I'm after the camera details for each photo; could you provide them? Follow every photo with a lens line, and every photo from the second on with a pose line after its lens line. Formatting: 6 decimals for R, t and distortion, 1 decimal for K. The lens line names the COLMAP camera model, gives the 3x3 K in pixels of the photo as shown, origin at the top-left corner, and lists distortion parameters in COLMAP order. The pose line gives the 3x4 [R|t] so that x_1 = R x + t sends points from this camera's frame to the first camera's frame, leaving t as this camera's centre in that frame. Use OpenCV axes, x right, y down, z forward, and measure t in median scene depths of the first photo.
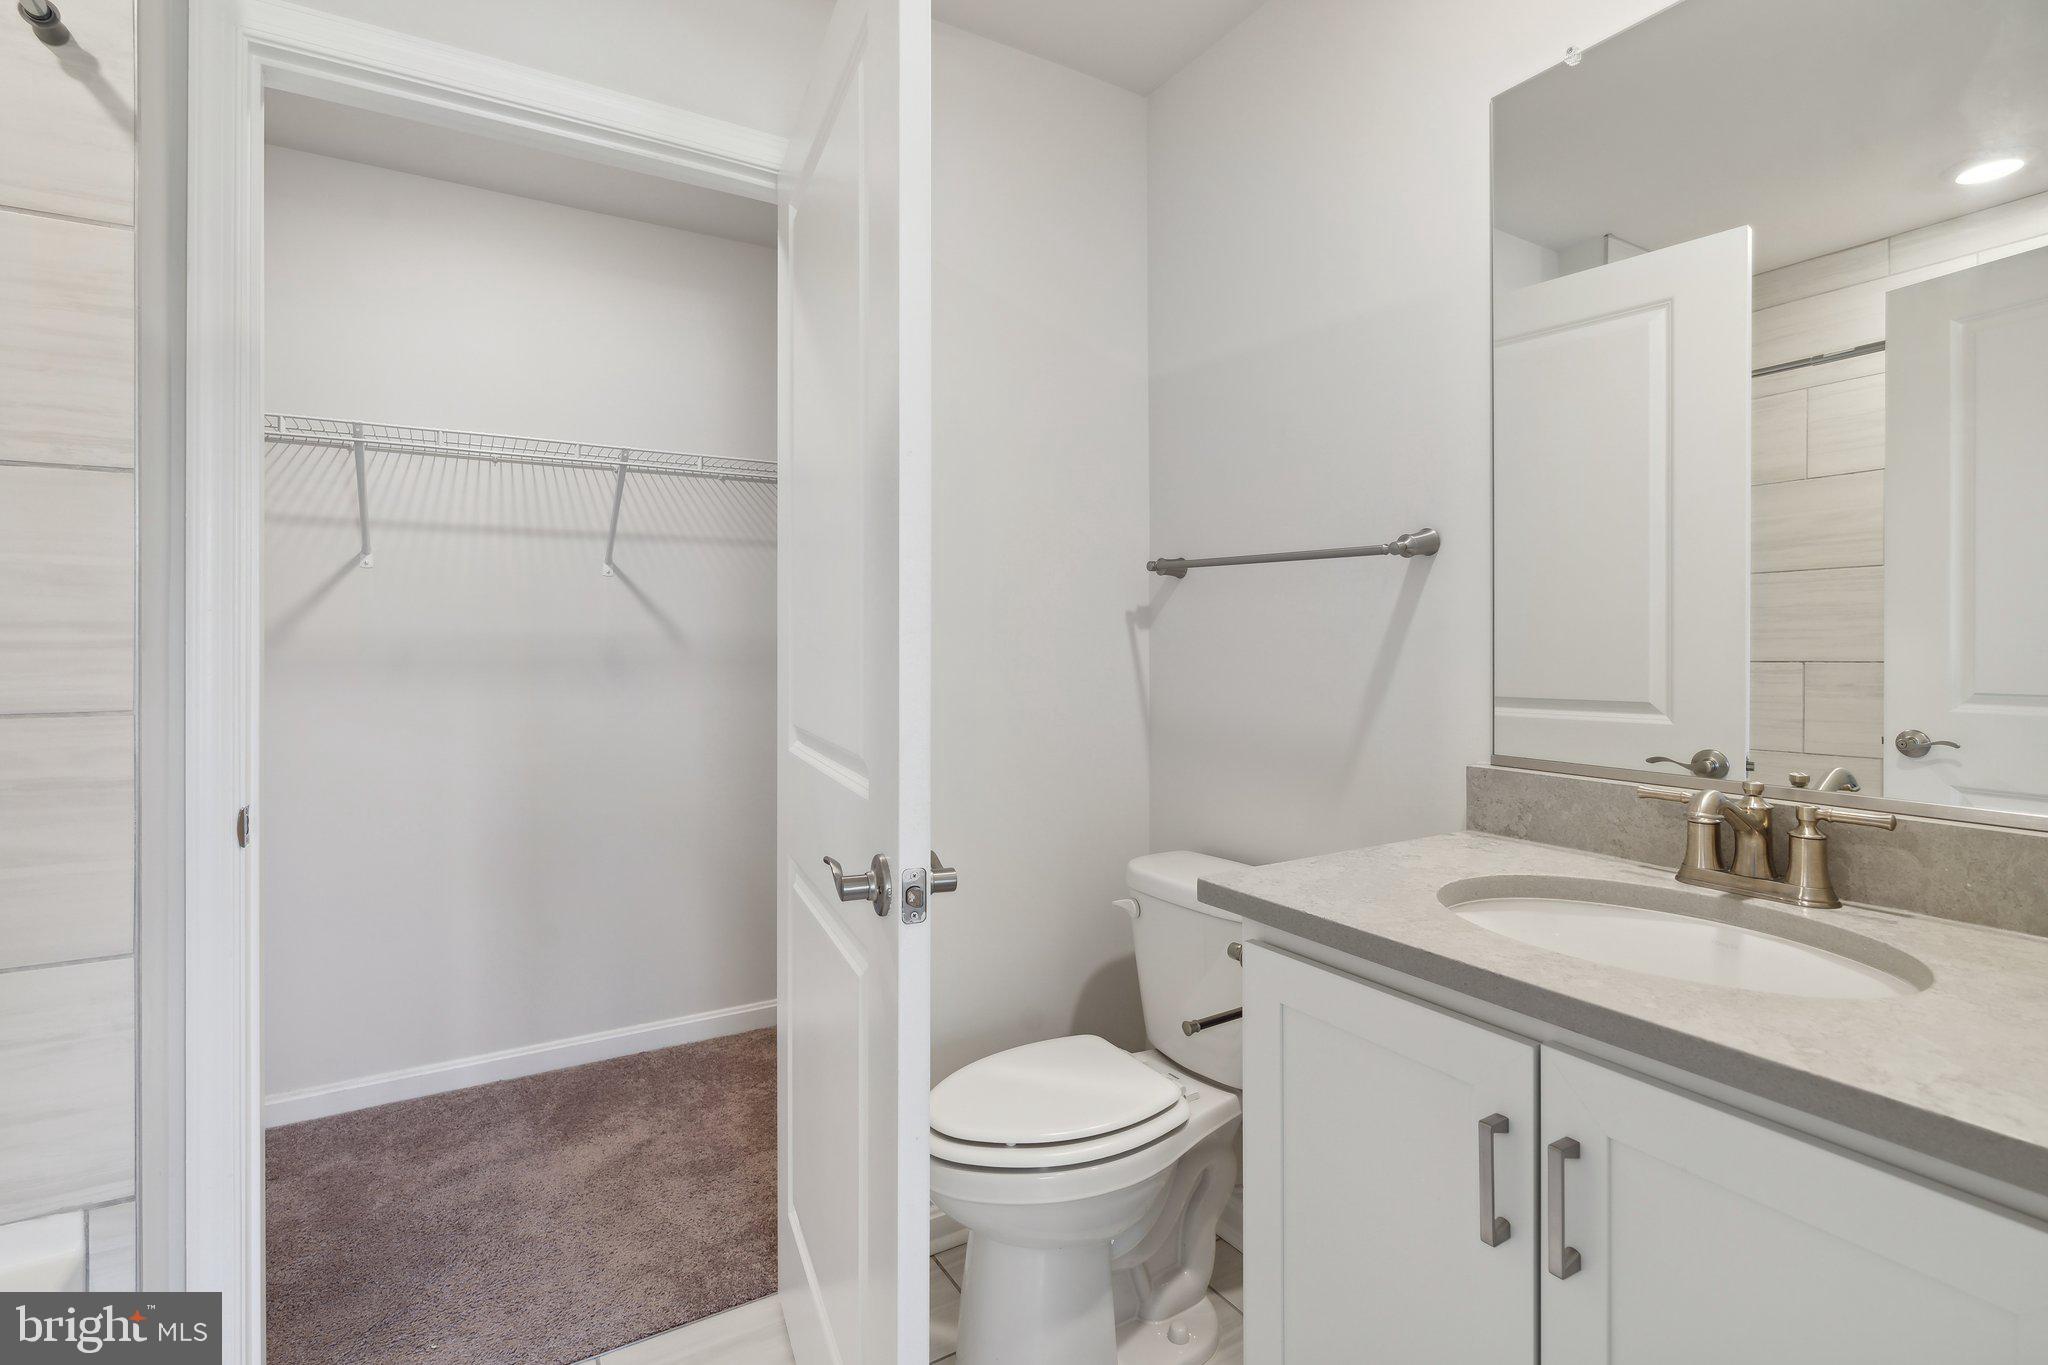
lens RADIAL K [[967.4, 0, 1004.3], [0, 967.4, 643.7], [0, 0, 1]] dist [-0.000955, 0.001345]
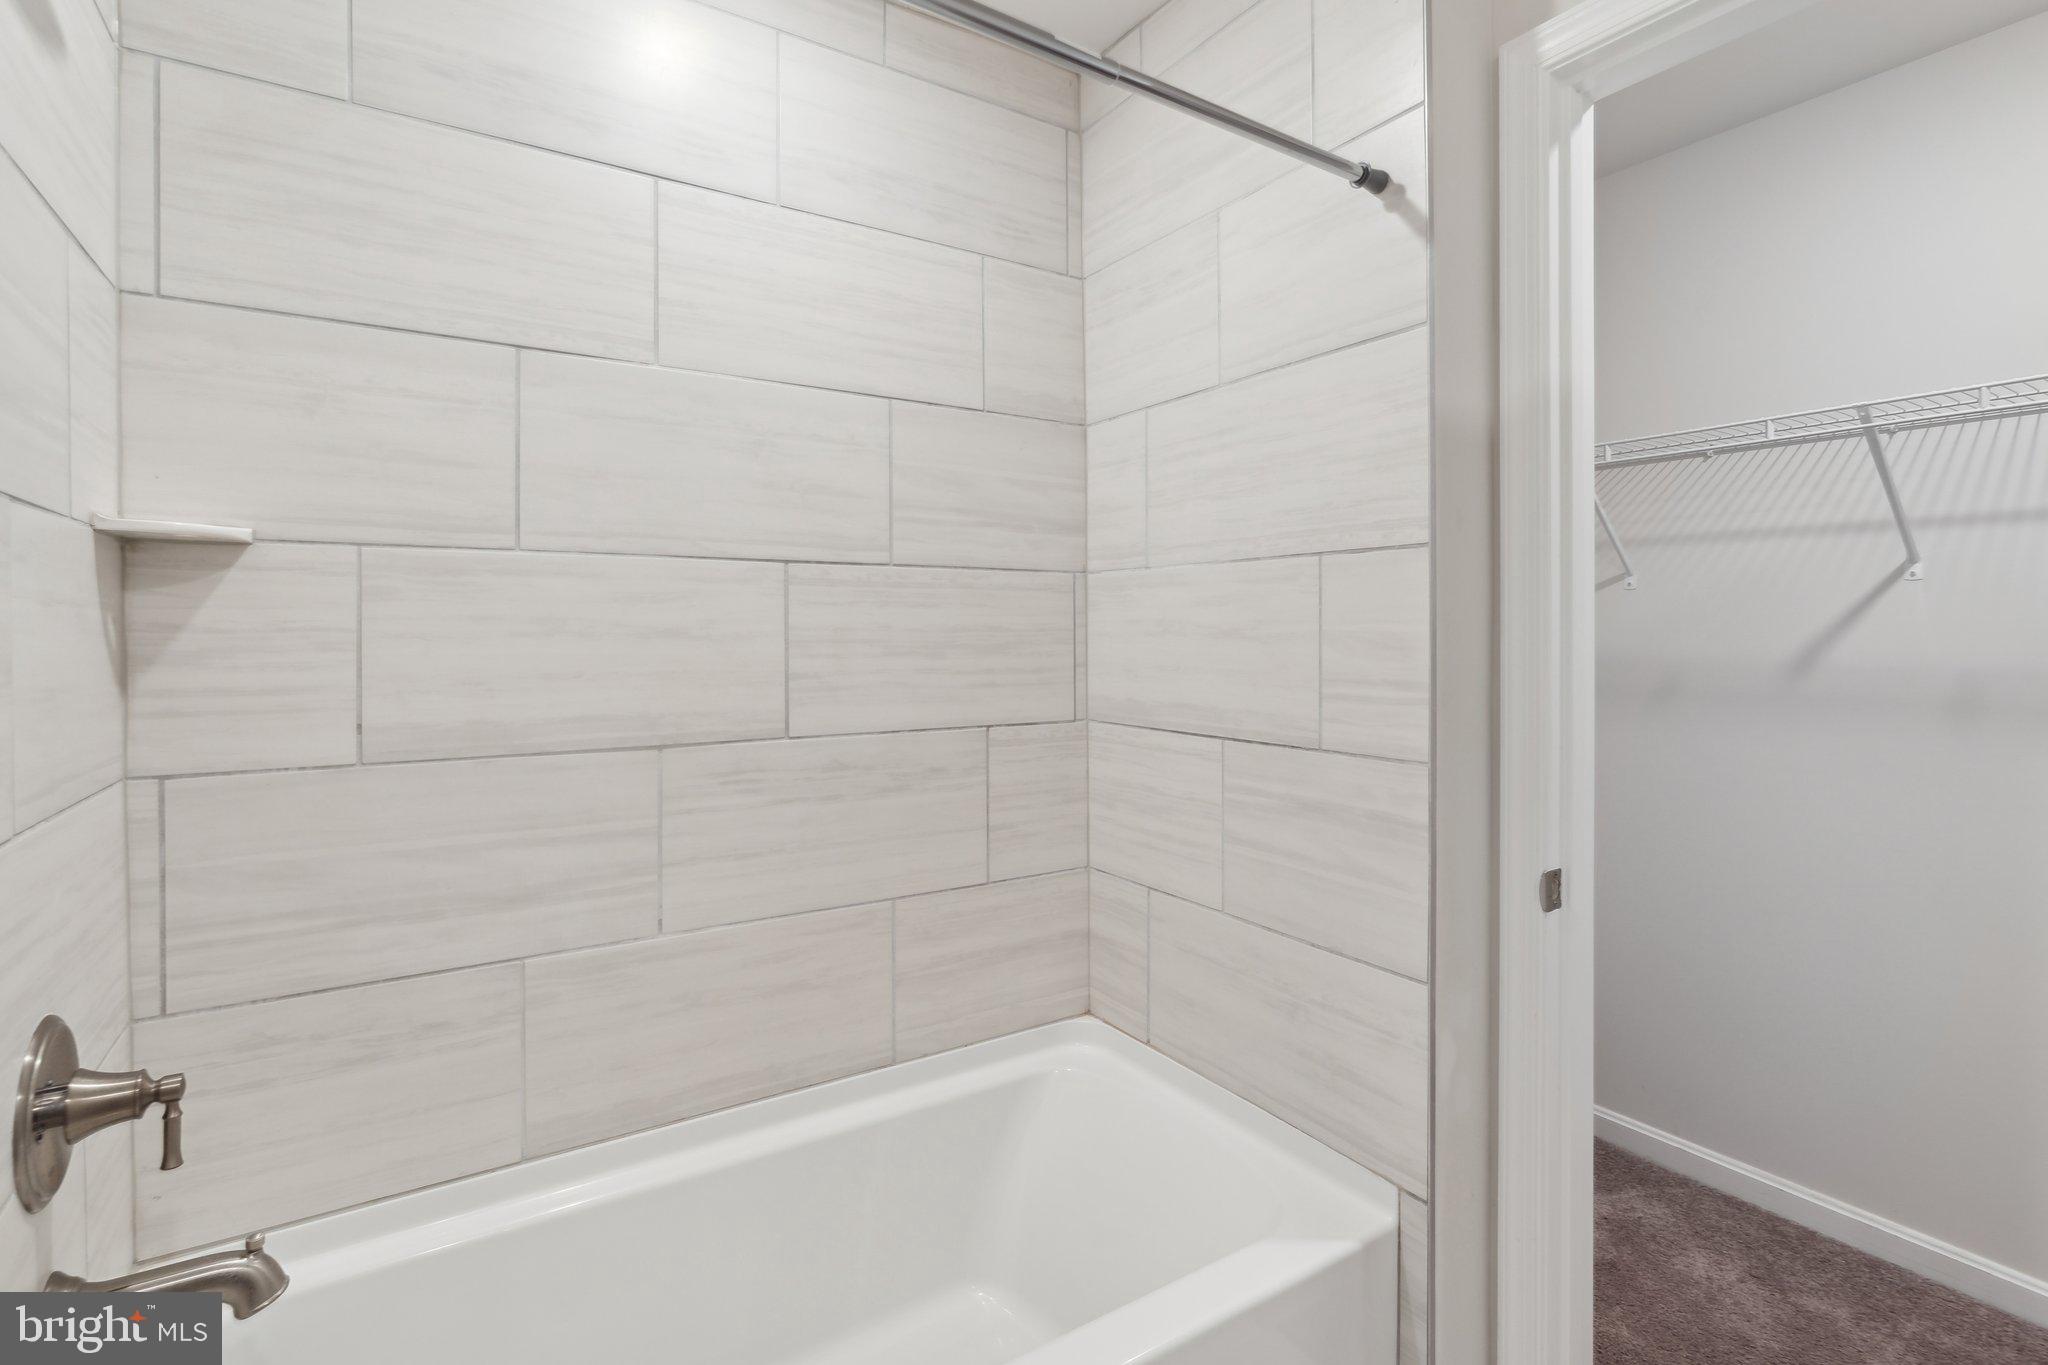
lens RADIAL K [[967.4, 0, 1024.1], [0, 967.4, 639.9], [0, 0, 1]] dist [-0.000955, 0.001345]
pose [[0.041281, 0.011884, -0.999077, 0.099082], [0.006021, 0.999908, 0.012142, -0.048566], [0.999129, -0.006517, 0.041206, 0.277042]]
